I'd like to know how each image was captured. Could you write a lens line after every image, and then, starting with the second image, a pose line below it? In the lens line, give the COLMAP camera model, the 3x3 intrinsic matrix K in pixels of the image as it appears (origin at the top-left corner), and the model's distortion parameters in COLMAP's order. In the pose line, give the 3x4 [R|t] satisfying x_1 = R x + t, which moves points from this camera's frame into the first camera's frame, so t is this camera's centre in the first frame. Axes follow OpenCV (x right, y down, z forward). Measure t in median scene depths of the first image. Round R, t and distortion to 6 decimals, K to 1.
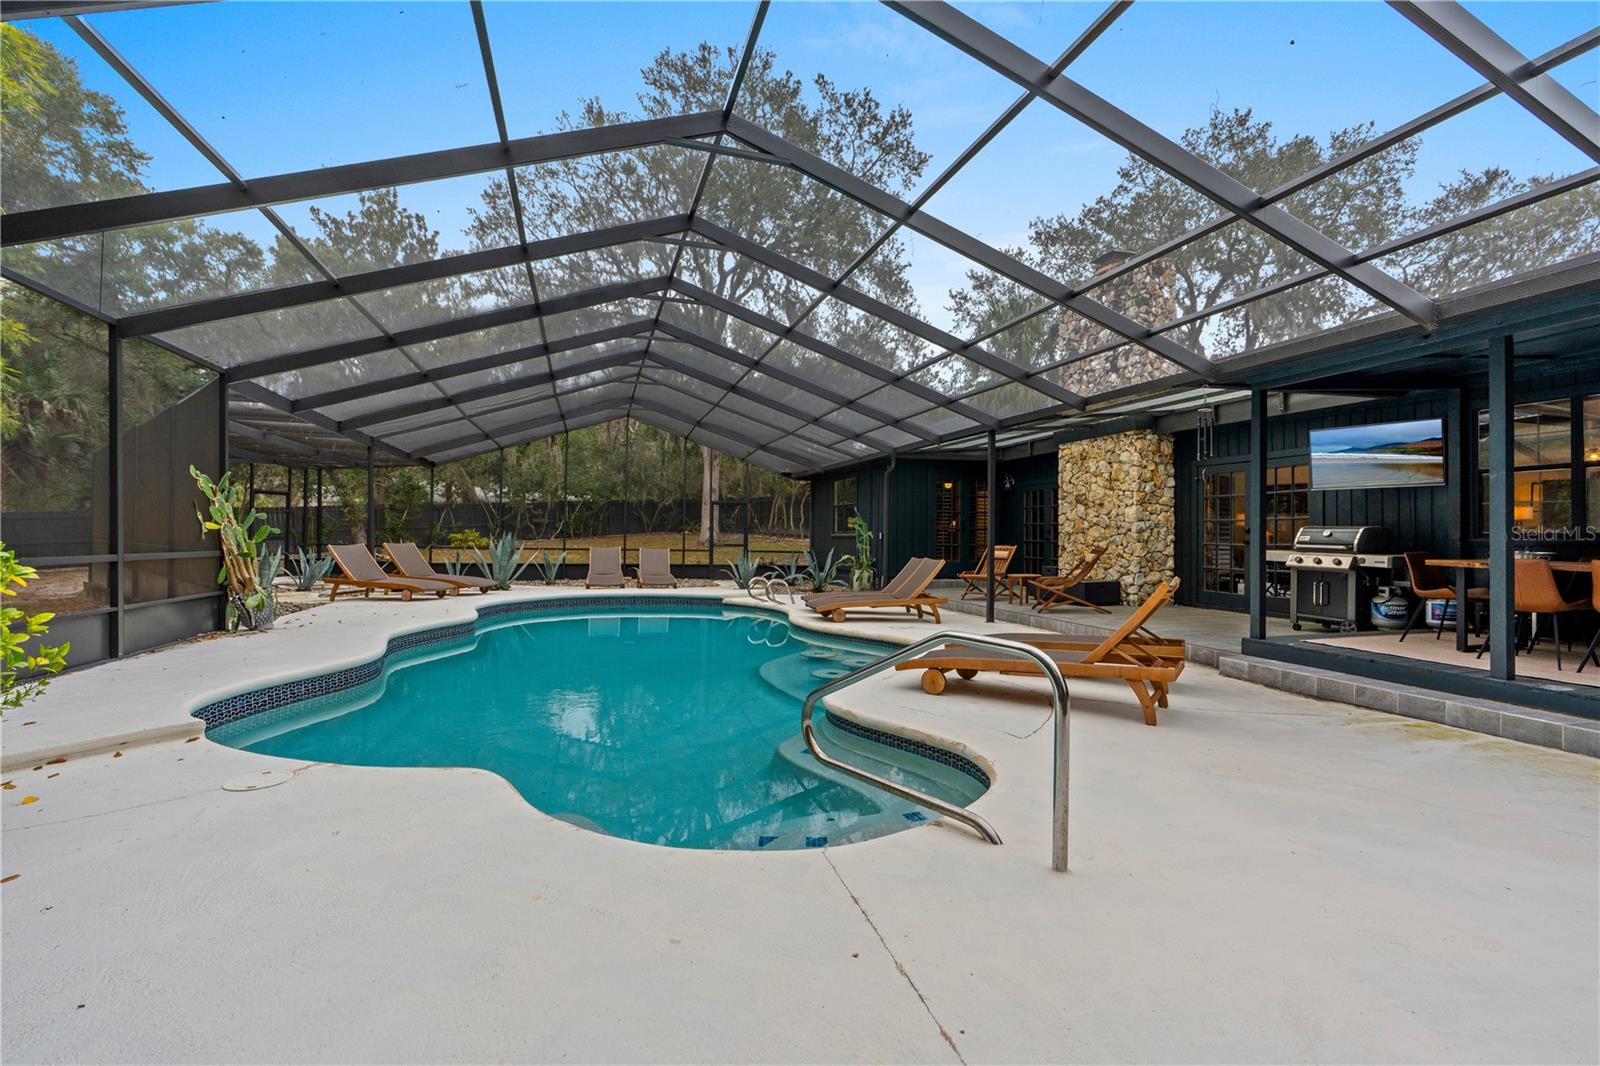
lens RADIAL K [[735.9, 0, 802.7], [0, 735.9, 525.9], [0, 0, 1]] dist [-0.001604, -0.000142]
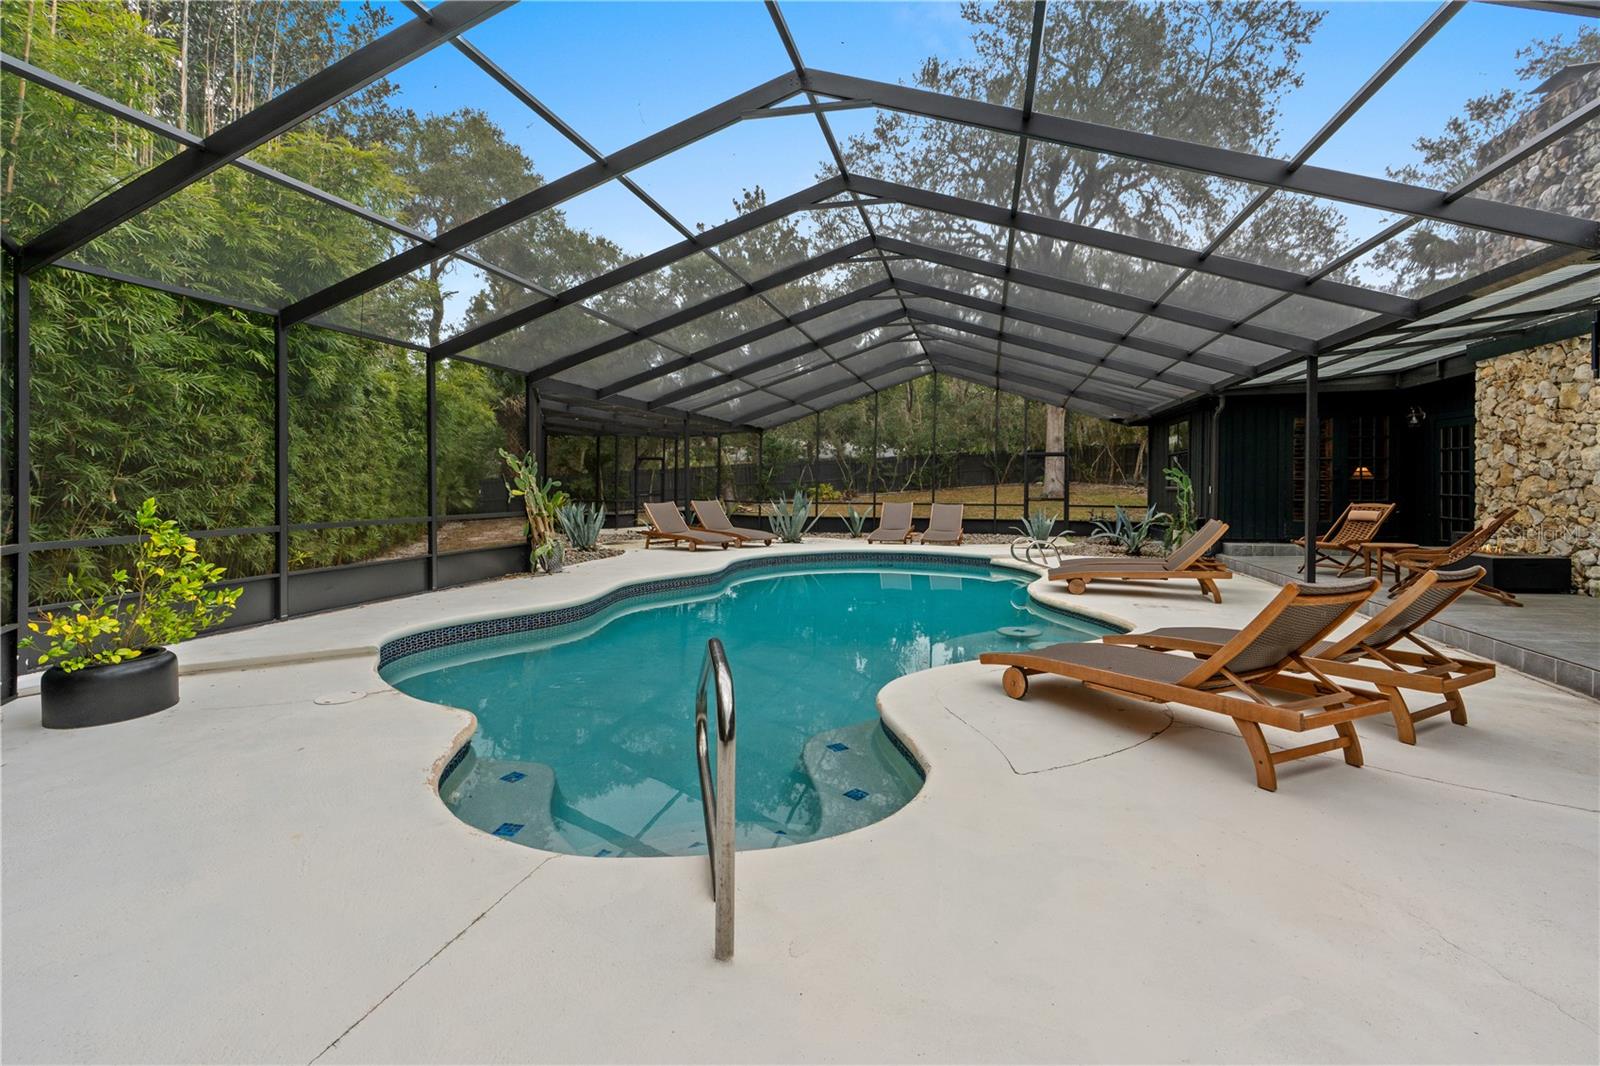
lens RADIAL K [[725.8, 0, 803.3], [0, 725.8, 488.1], [0, 0, 1]] dist [-0.000763, 0.000176]
pose [[0.863195, -0.006900, -0.504823, 0.153214], [0.016252, 0.999768, 0.014126, -0.009473], [0.504608, -0.020398, 0.863107, 0.069815]]
